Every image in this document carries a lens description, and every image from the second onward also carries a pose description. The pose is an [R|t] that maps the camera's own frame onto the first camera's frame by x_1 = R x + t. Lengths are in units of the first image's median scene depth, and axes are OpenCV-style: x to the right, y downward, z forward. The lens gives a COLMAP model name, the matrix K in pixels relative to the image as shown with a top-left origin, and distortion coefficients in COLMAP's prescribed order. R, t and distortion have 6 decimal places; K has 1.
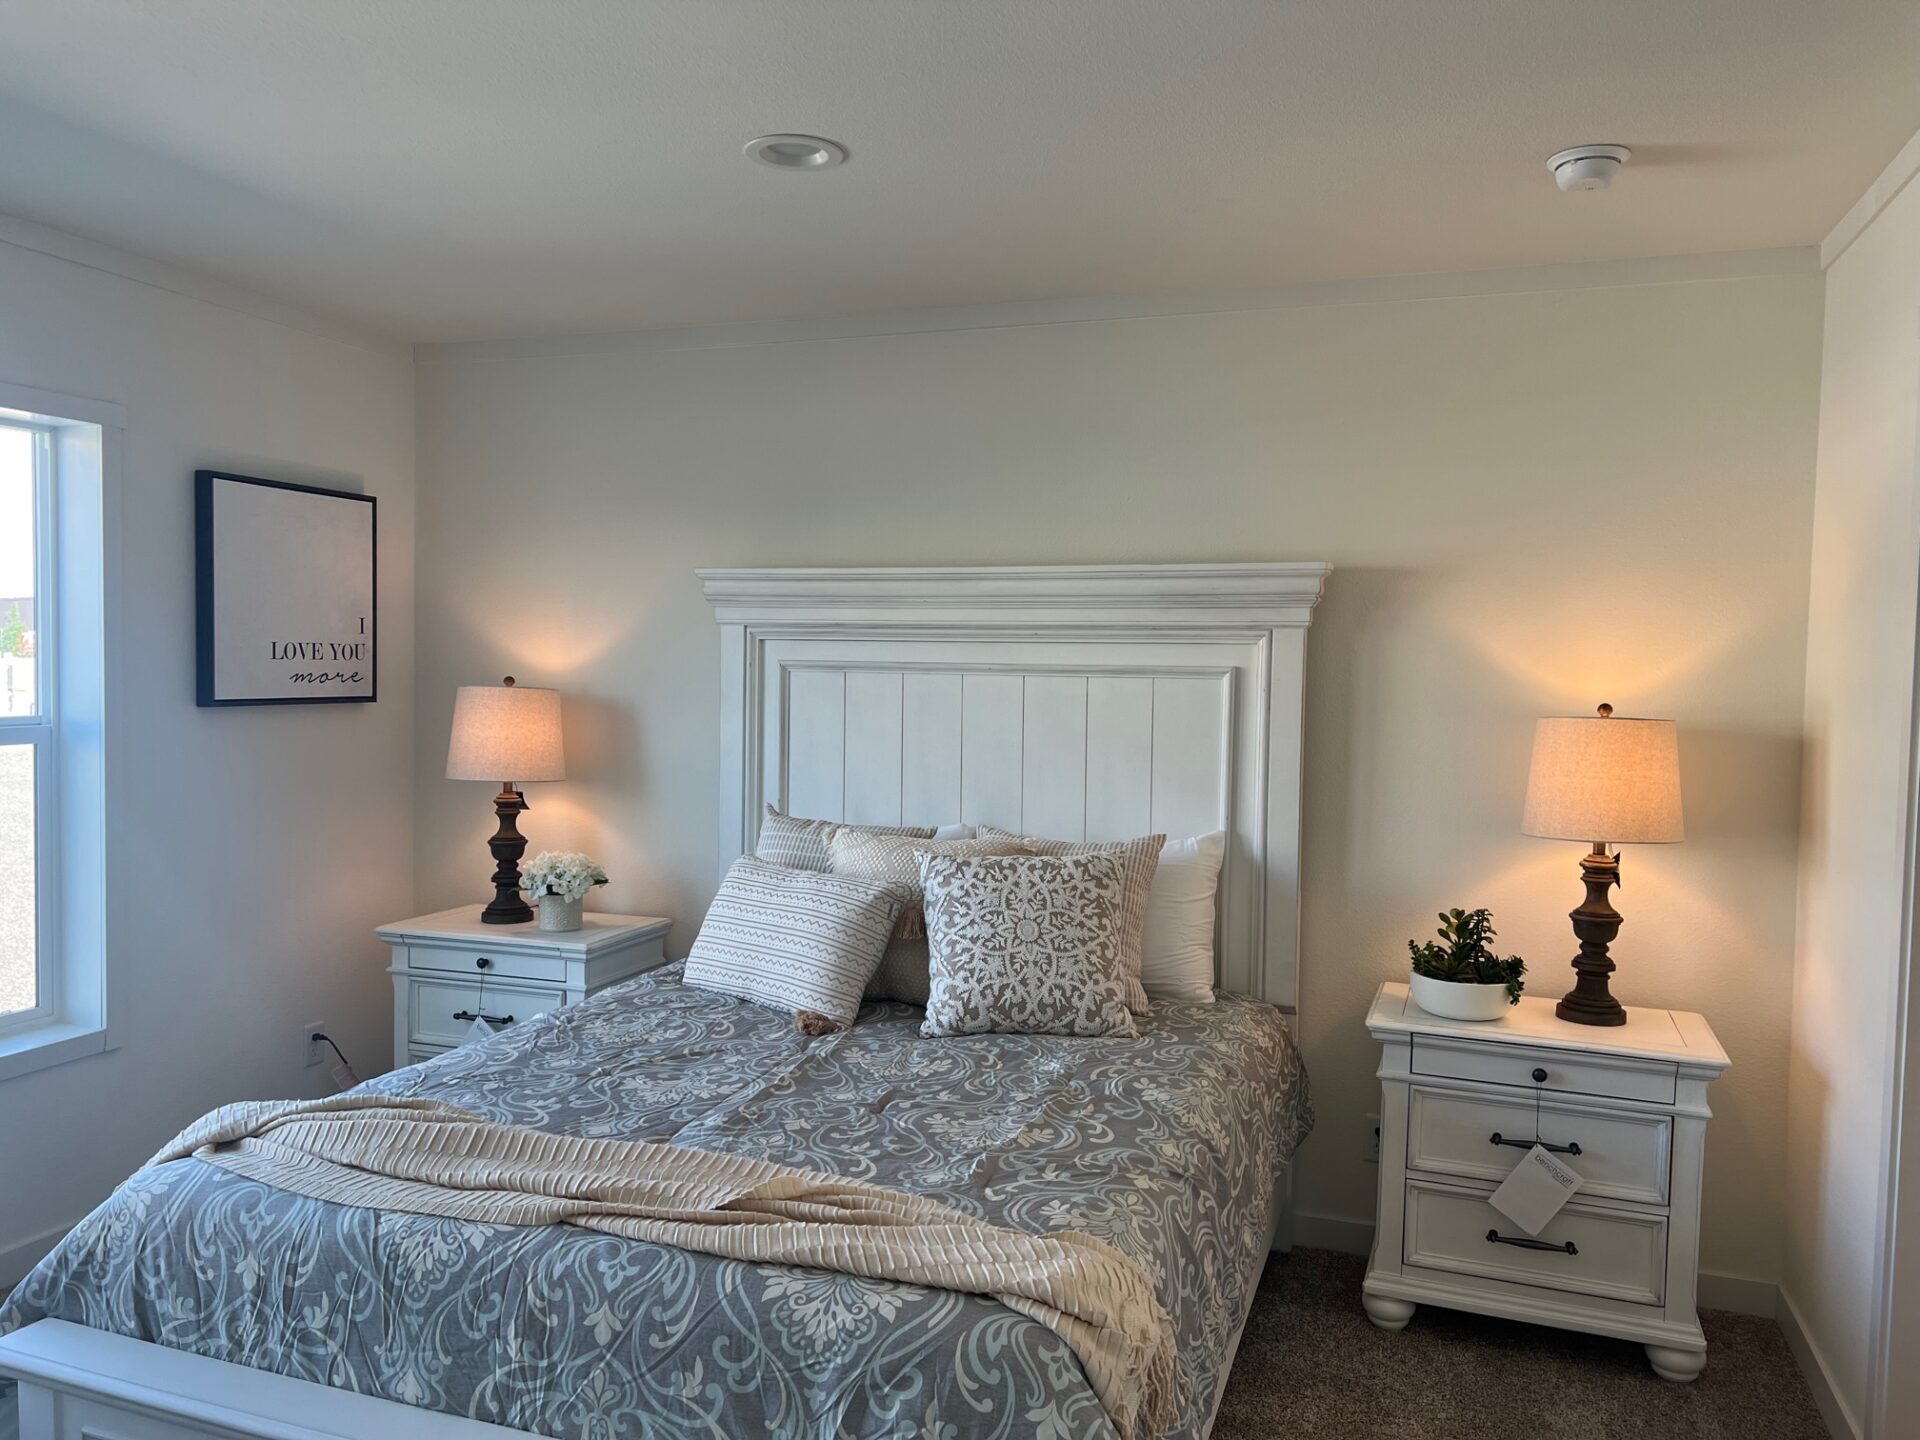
lens RADIAL K [[1436.3, 0, 961.0], [0, 1436.3, 734.0], [0, 0, 1]] dist [0.049555, -0.062265]
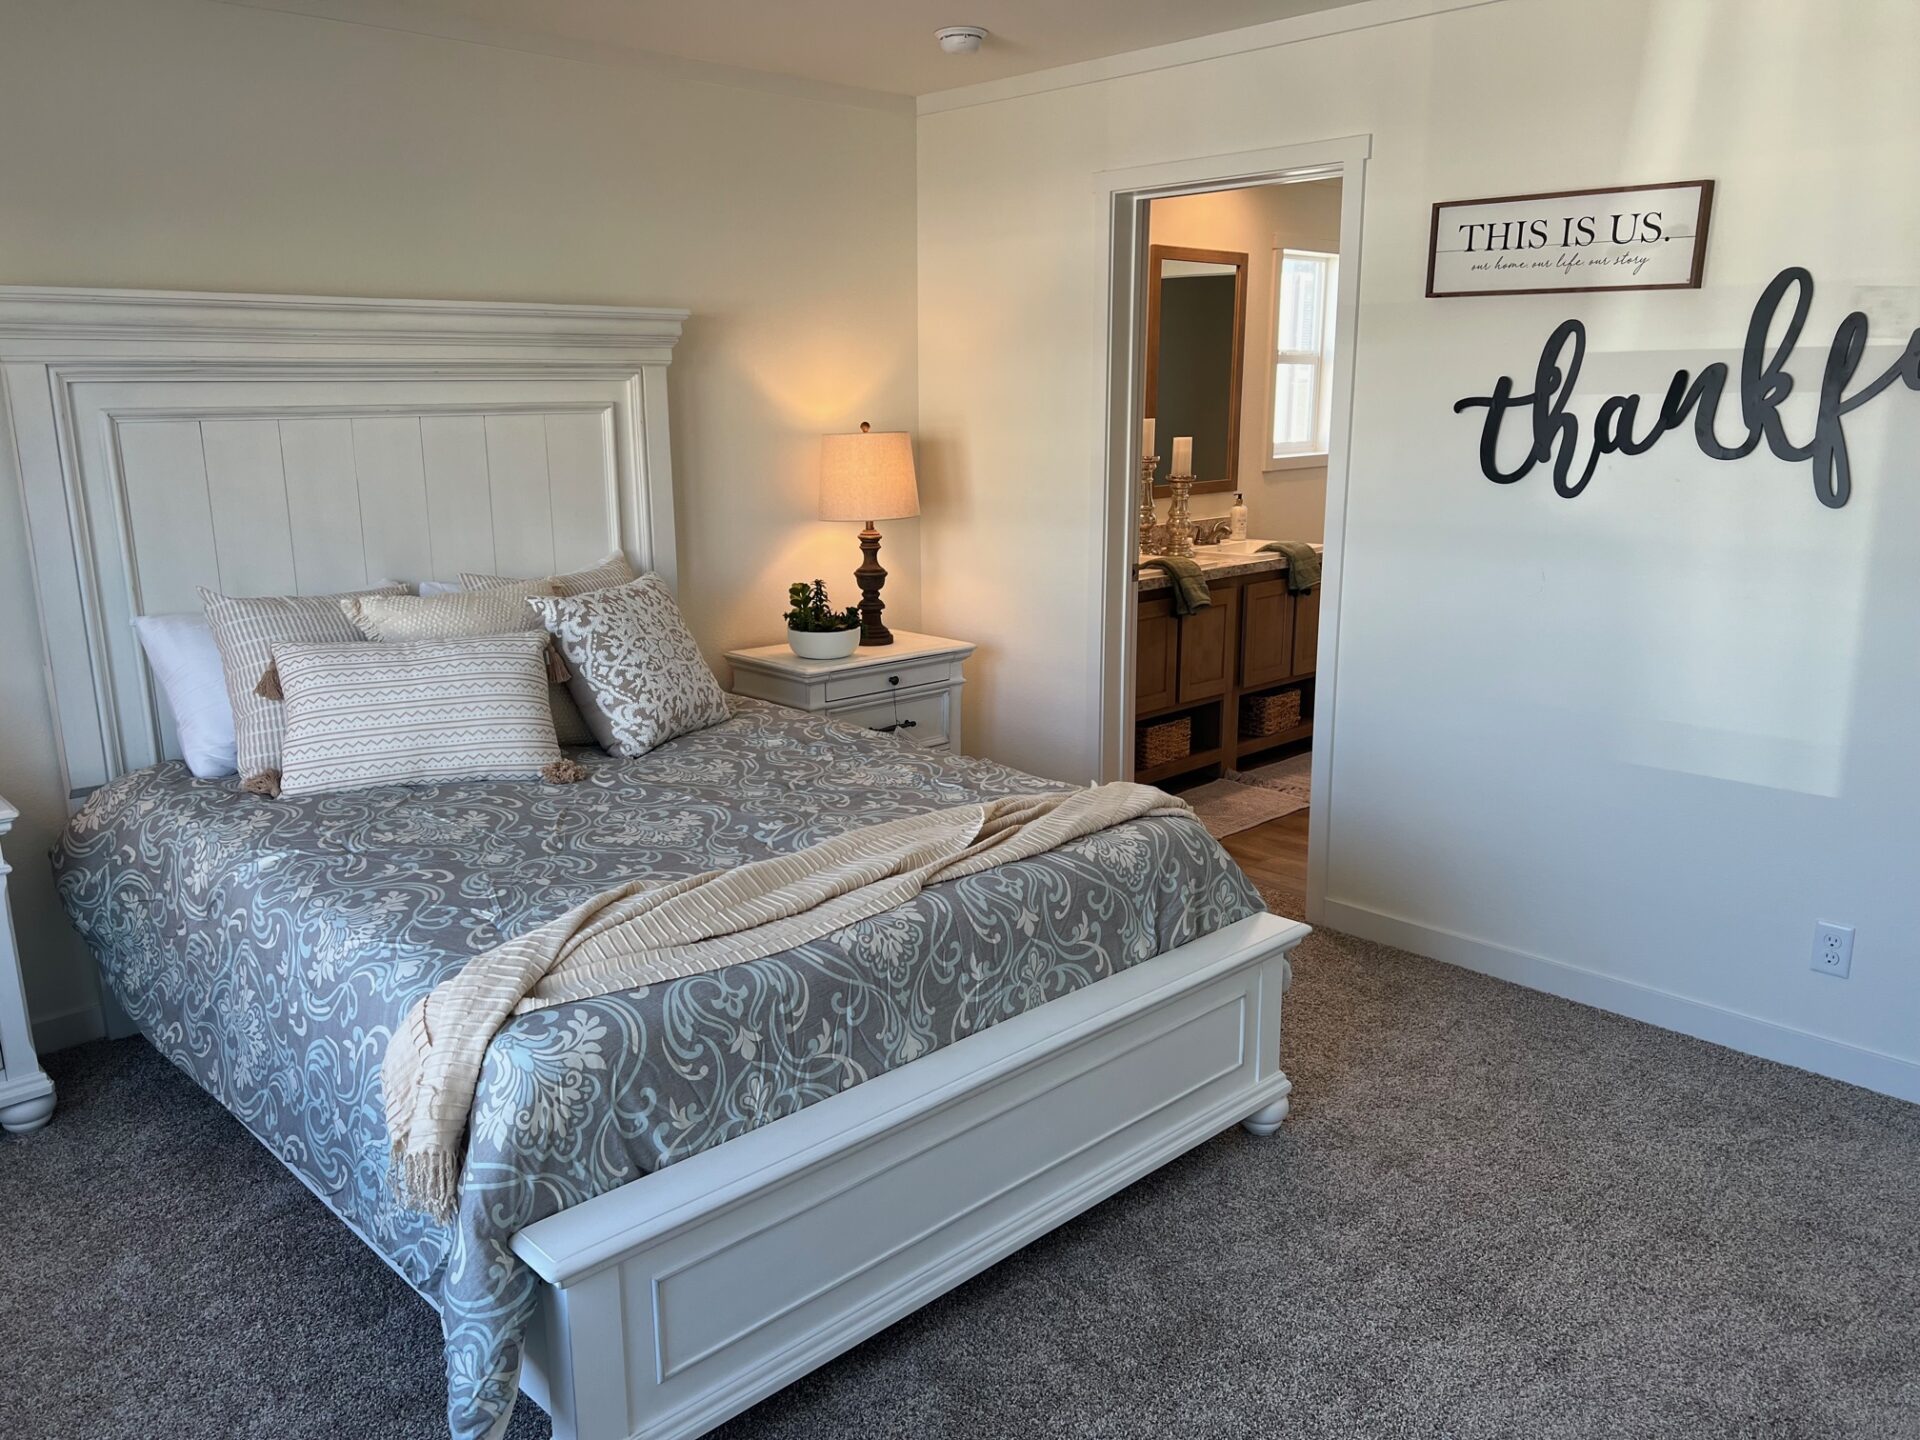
lens RADIAL K [[1436.3, 0, 972.1], [0, 1436.3, 728.0], [0, 0, 1]] dist [0.049555, -0.062265]
pose [[0.436188, -0.227203, 0.870700, -0.836612], [0.059521, 0.972766, 0.224019, -0.040456], [-0.897885, -0.045890, 0.437832, 0.286086]]
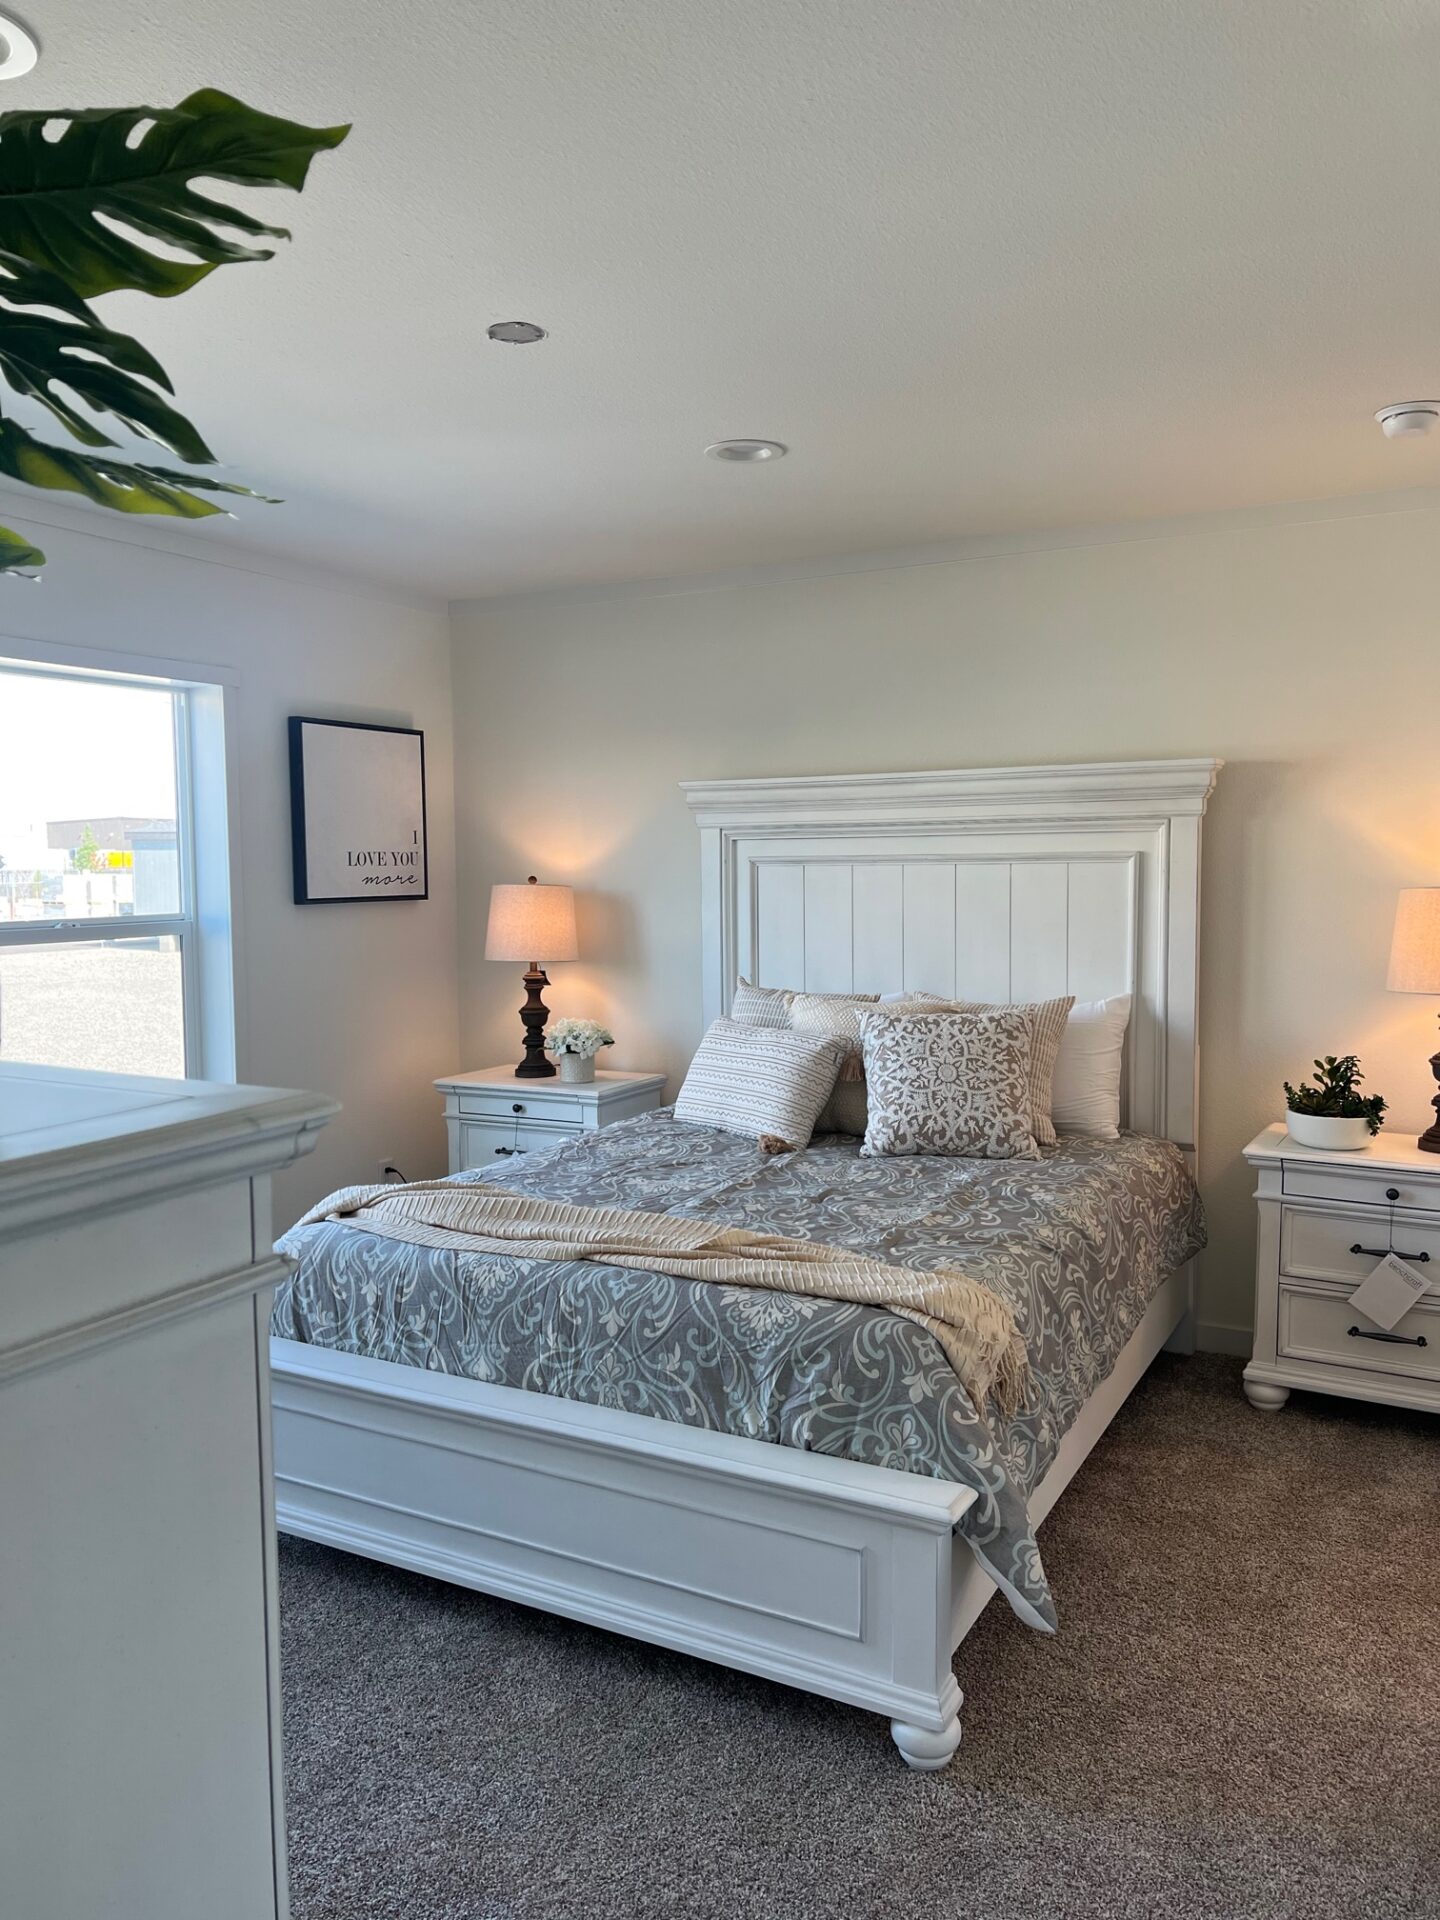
lens RADIAL K [[1436.3, 0, 745.1], [0, 1436.3, 973.3], [0, 0, 1]] dist [0.049555, -0.062265]
pose [[0.988304, -0.013167, -0.151928, 0.062381], [0.017406, 0.999494, 0.026607, 0.016971], [0.151501, -0.028940, 0.988033, -0.226797]]
